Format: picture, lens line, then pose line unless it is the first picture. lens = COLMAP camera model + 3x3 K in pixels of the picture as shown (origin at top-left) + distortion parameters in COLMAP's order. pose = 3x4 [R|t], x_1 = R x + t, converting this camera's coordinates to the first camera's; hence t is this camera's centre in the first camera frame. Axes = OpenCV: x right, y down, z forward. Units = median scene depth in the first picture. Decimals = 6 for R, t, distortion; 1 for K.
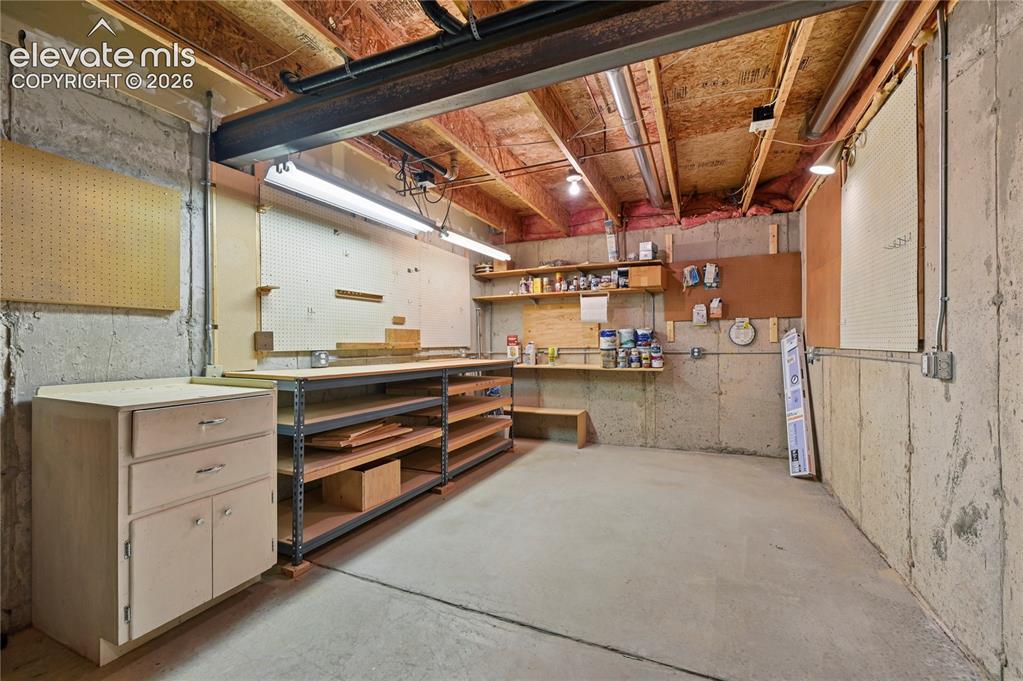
lens RADIAL K [[416.5, 0, 514.1], [0, 416.5, 343.0], [0, 0, 1]] dist [-0.000949, -0.000378]
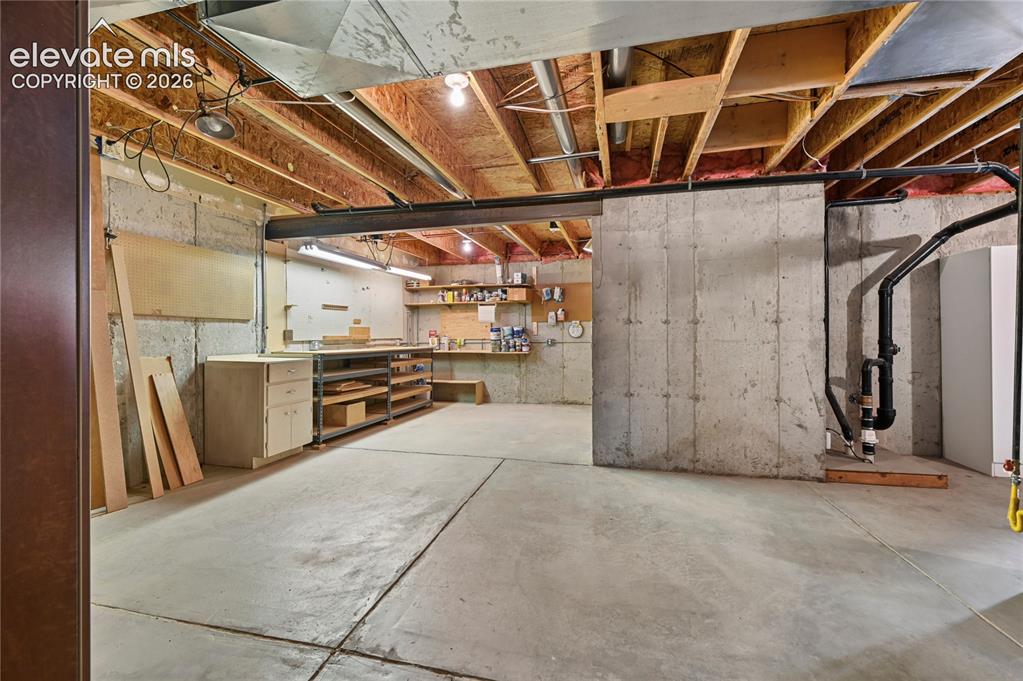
lens RADIAL K [[416.5, 0, 518.2], [0, 416.5, 335.7], [0, 0, 1]] dist [-0.000949, -0.000378]
pose [[0.983658, 0.001882, 0.180035, 0.032081], [-0.002488, 0.999992, 0.003137, -0.005908], [-0.180027, -0.003534, 0.983655, -0.569744]]
